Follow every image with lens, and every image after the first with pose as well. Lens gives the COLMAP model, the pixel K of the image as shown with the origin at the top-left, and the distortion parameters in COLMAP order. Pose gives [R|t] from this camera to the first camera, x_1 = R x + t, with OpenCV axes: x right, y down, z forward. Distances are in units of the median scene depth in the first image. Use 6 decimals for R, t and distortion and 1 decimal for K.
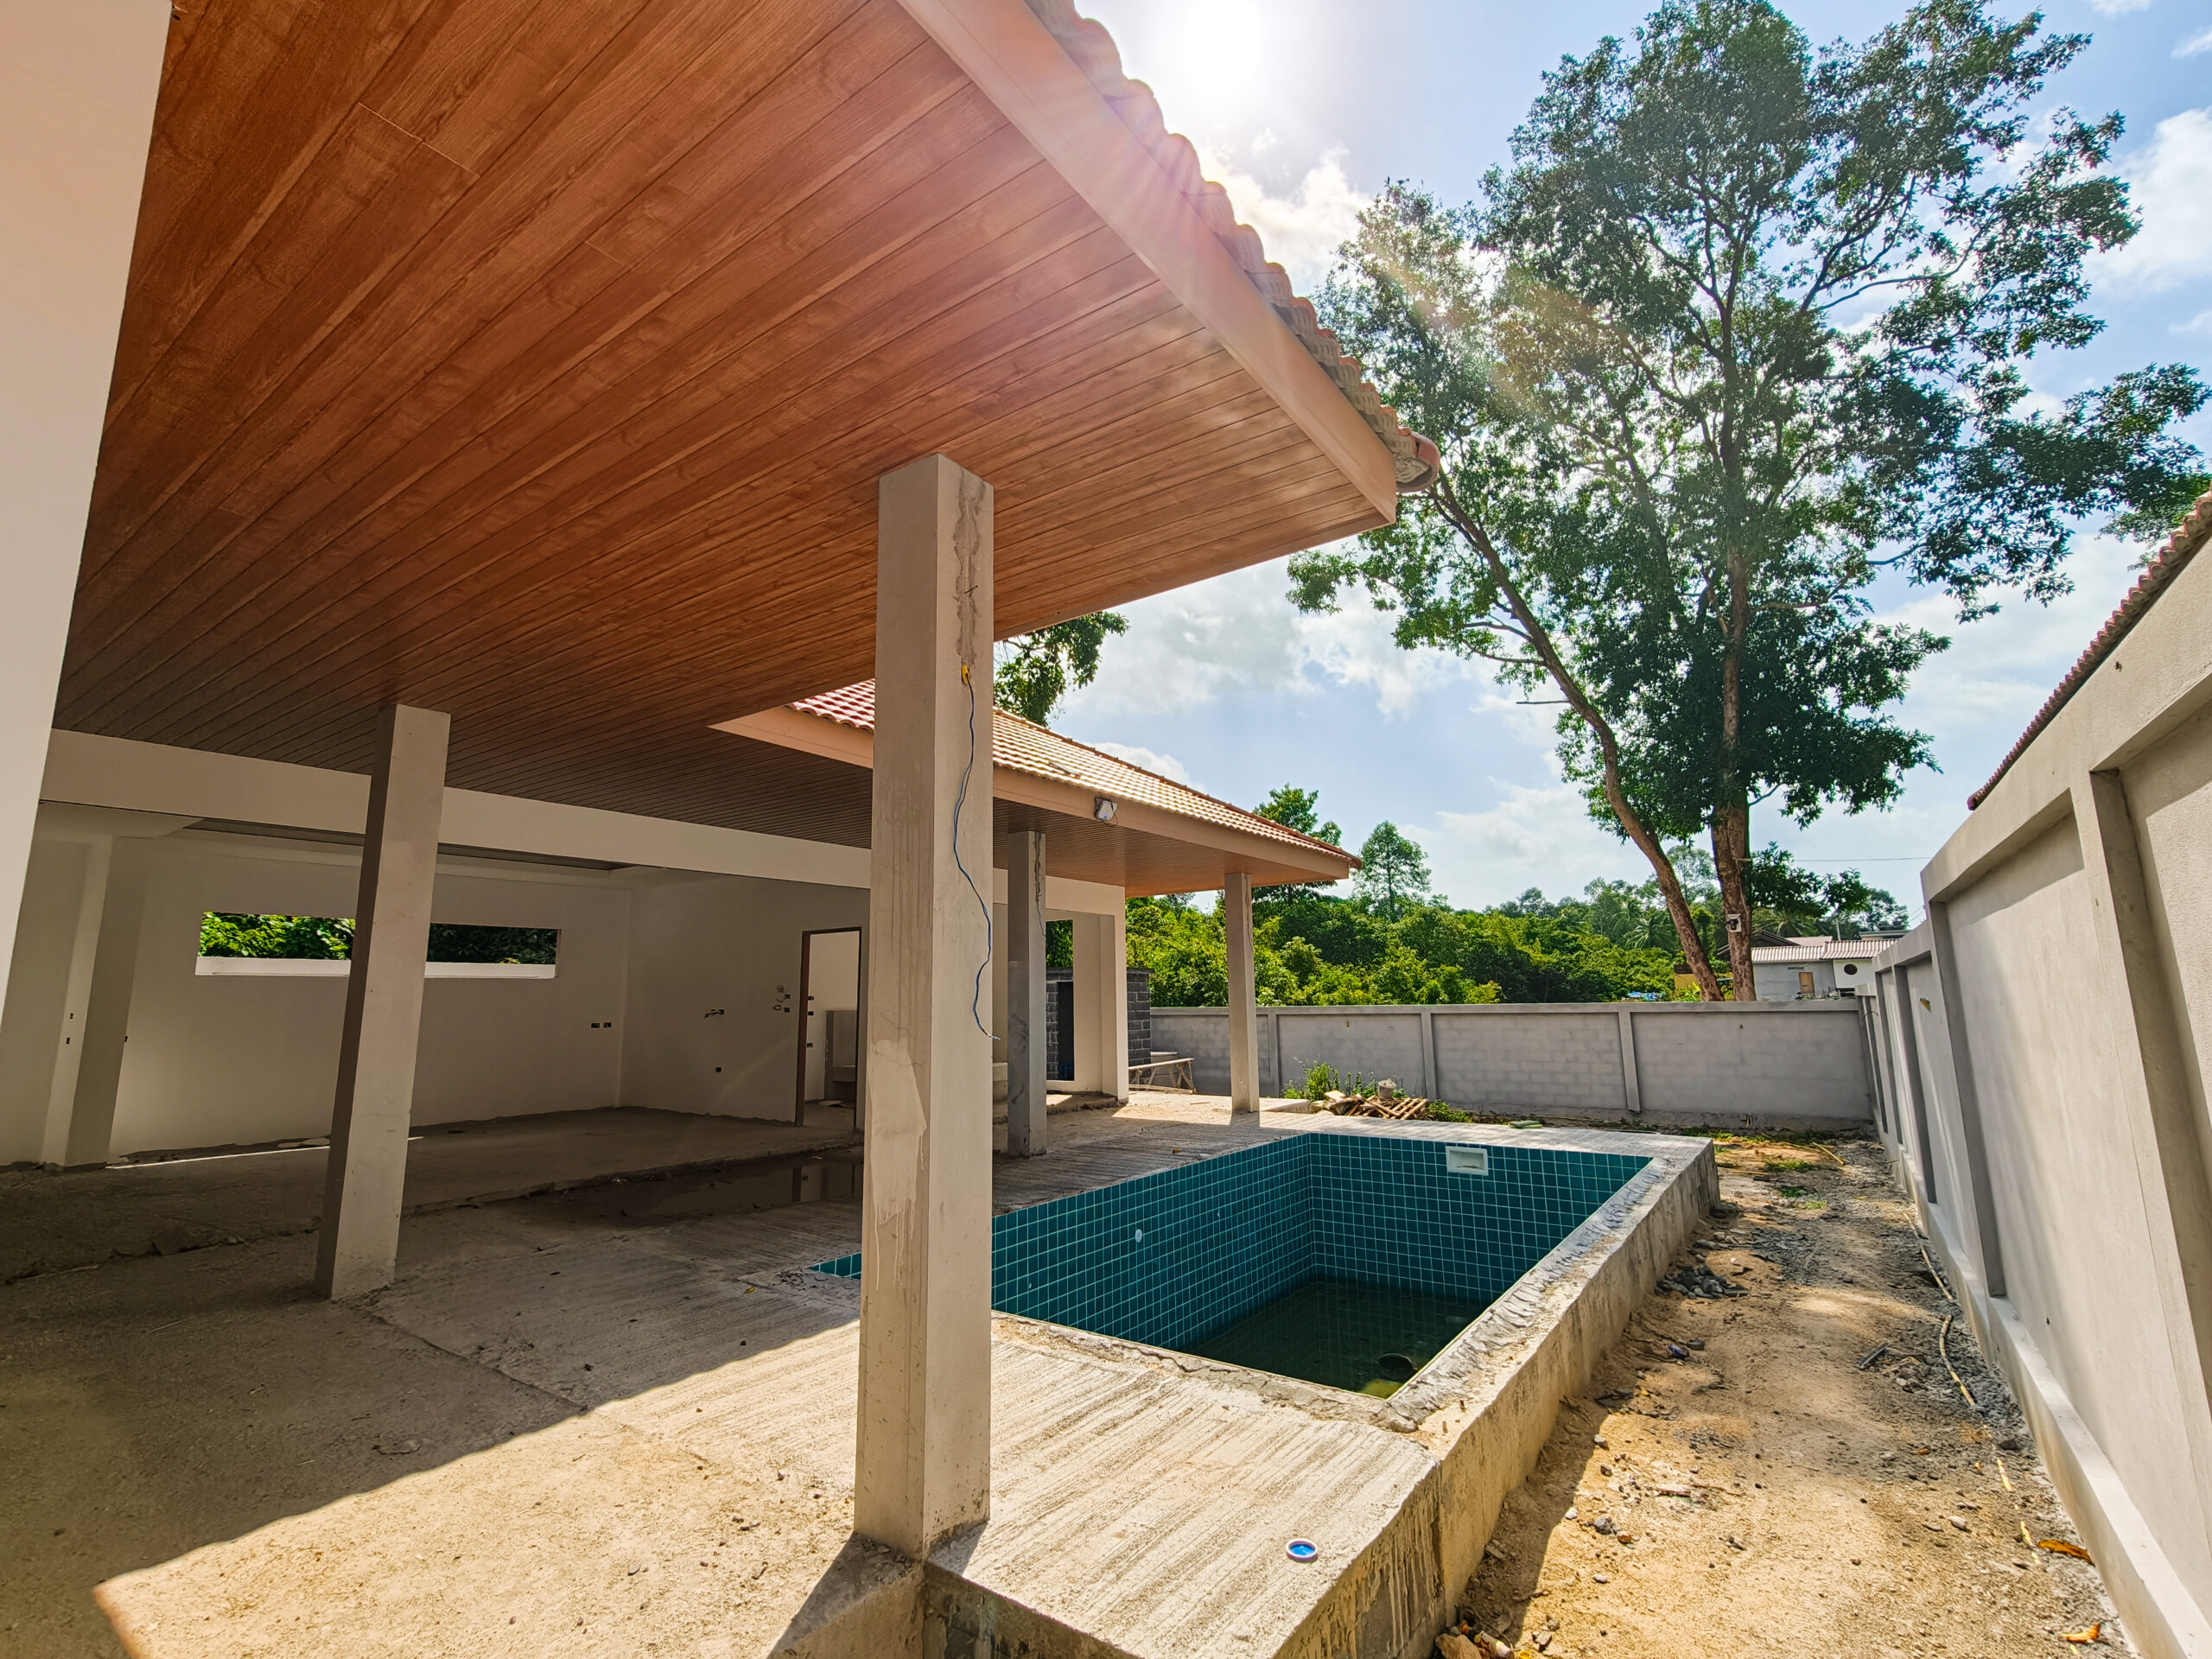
lens RADIAL K [[993.7, 0, 1106.0], [0, 993.7, 829.5], [0, 0, 1]] dist [0.000789, -0.001078]
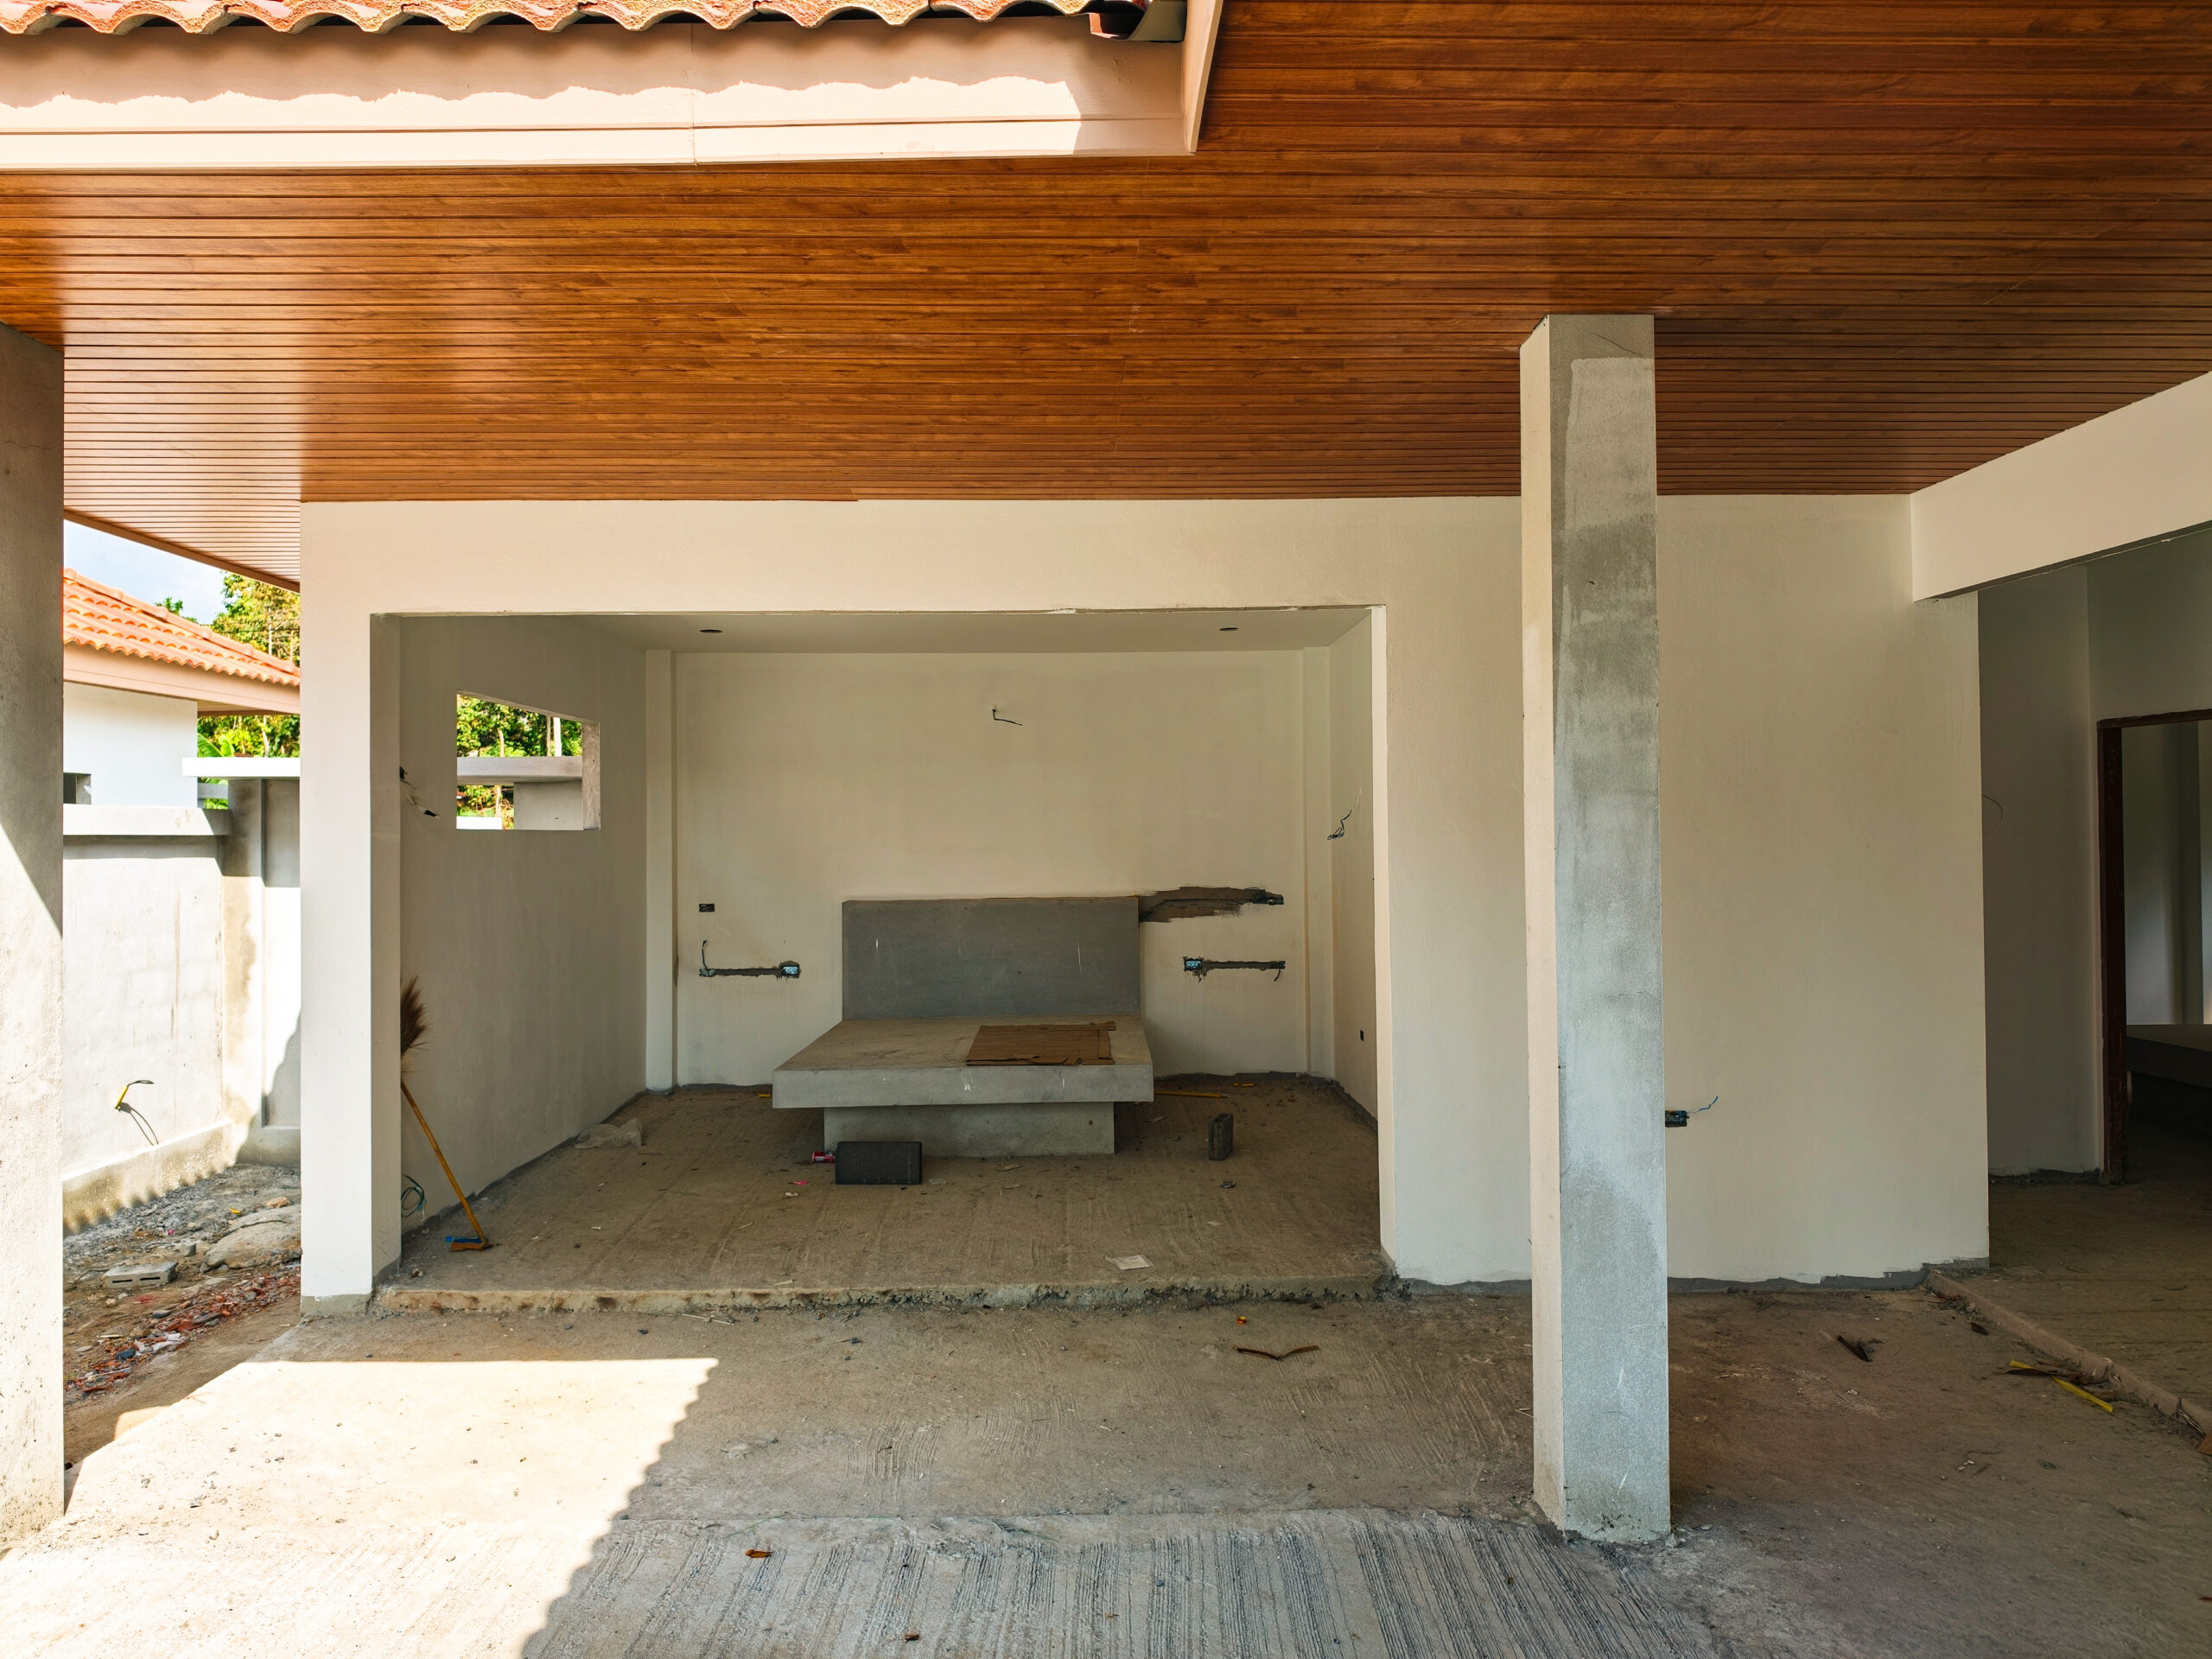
lens RADIAL K [[1563.3, 0, 1106.0], [0, 1563.3, 829.5], [0, 0, 1]] dist [-0.000095, -0.000869]
pose [[-0.806369, 0.019359, -0.591096, -0.108965], [0.120388, 0.983911, -0.132008, 0.218036], [0.579031, -0.177608, -0.795725, 1.737556]]
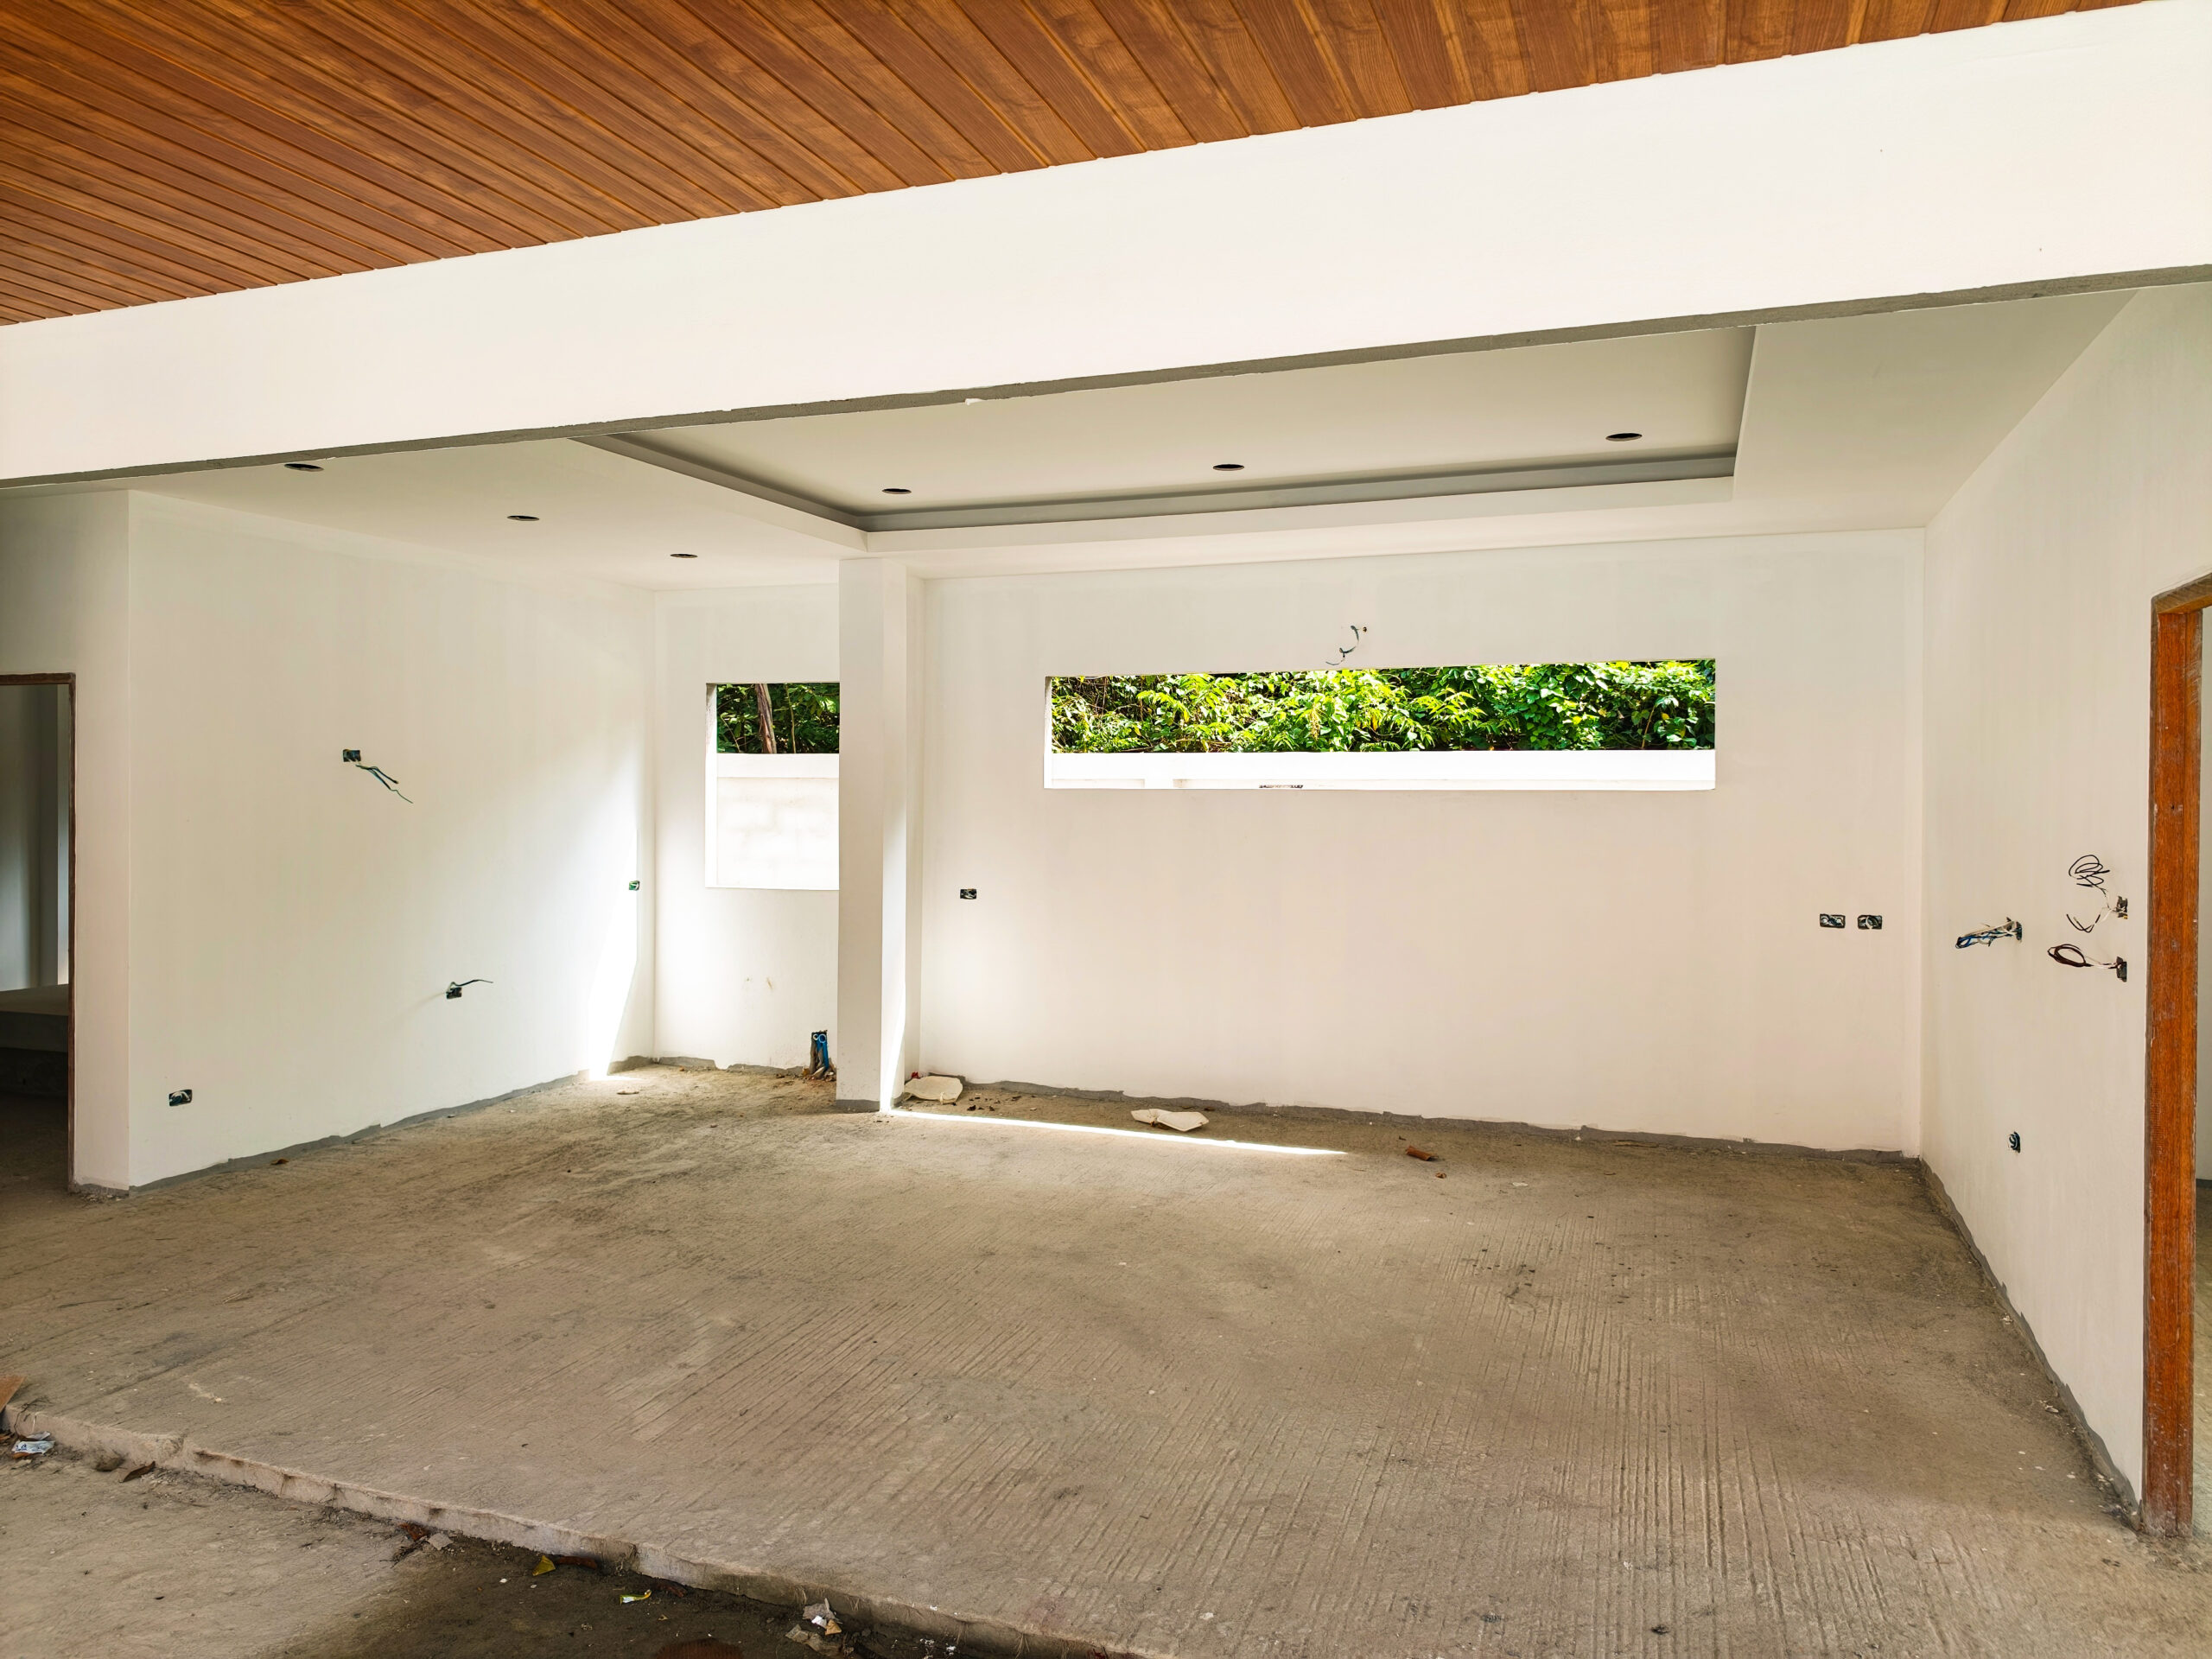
lens RADIAL K [[1563.3, 0, 1106.0], [0, 1563.3, 829.5], [0, 0, 1]] dist [-0.000095, -0.000869]
pose [[0.256971, 0.025524, -0.966082, -0.057340], [0.150842, 0.986340, 0.066181, 0.085673], [0.954575, -0.162732, 0.249610, 0.581502]]
